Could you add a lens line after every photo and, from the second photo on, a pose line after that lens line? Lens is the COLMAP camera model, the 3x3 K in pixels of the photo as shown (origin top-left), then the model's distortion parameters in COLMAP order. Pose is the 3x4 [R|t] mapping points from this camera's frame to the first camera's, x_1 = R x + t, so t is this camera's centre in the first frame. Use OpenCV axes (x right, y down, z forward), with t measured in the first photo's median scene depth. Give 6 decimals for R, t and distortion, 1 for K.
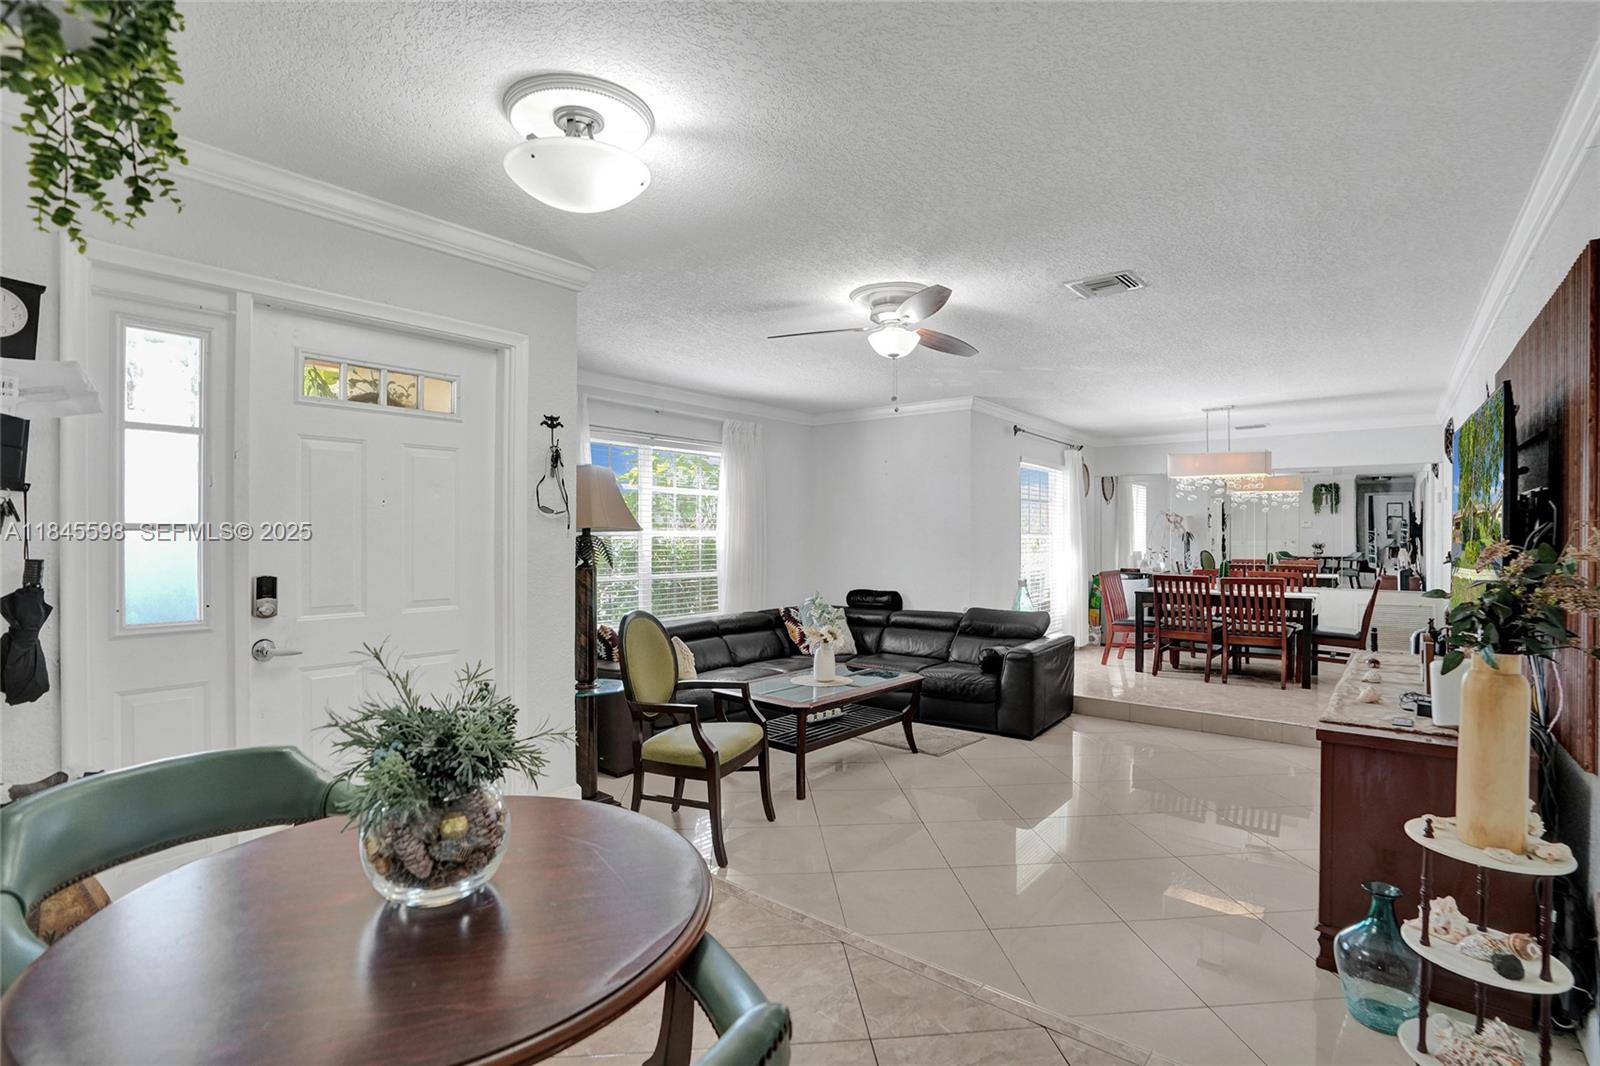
lens RADIAL K [[767.7, 0, 806.2], [0, 767.7, 529.6], [0, 0, 1]] dist [-0.039023, 0.026358]
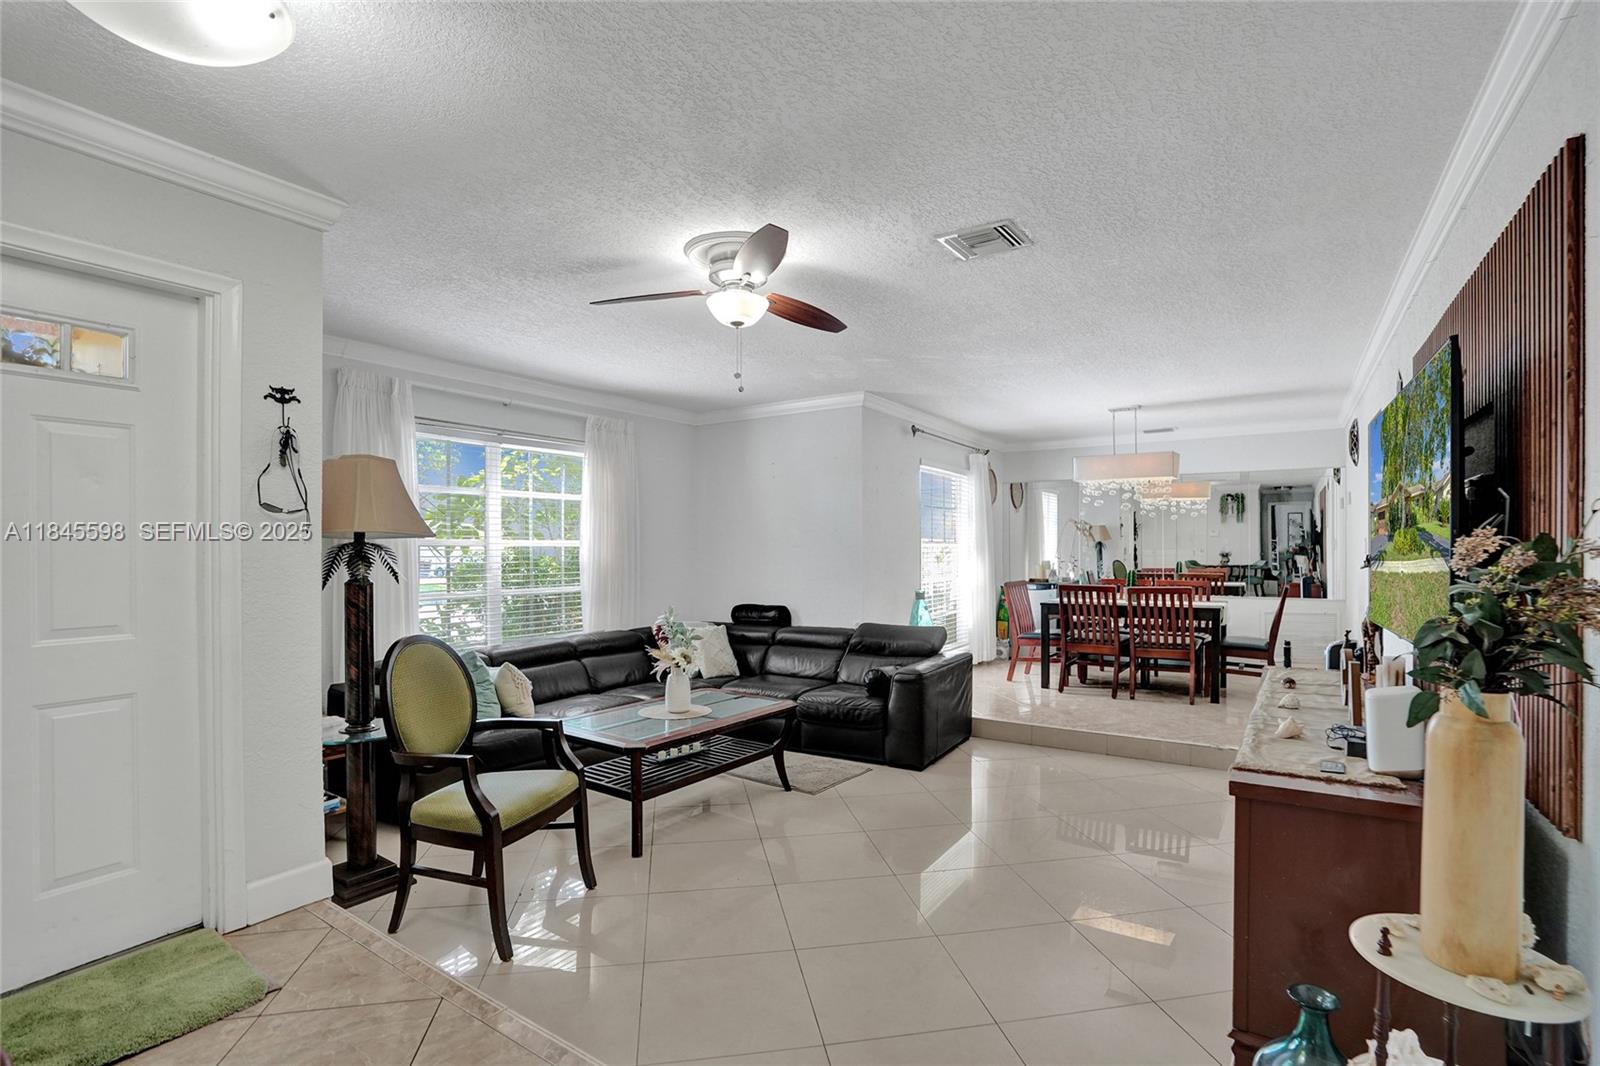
lens RADIAL K [[757.9, 0, 797.8], [0, 757.9, 543.2], [0, 0, 1]] dist [-0.041476, 0.024711]
pose [[0.997035, -0.005986, 0.076722, 0.075532], [0.006003, 0.999982, 0.000012, 0.007329], [-0.076720, 0.000449, 0.997053, 0.116342]]
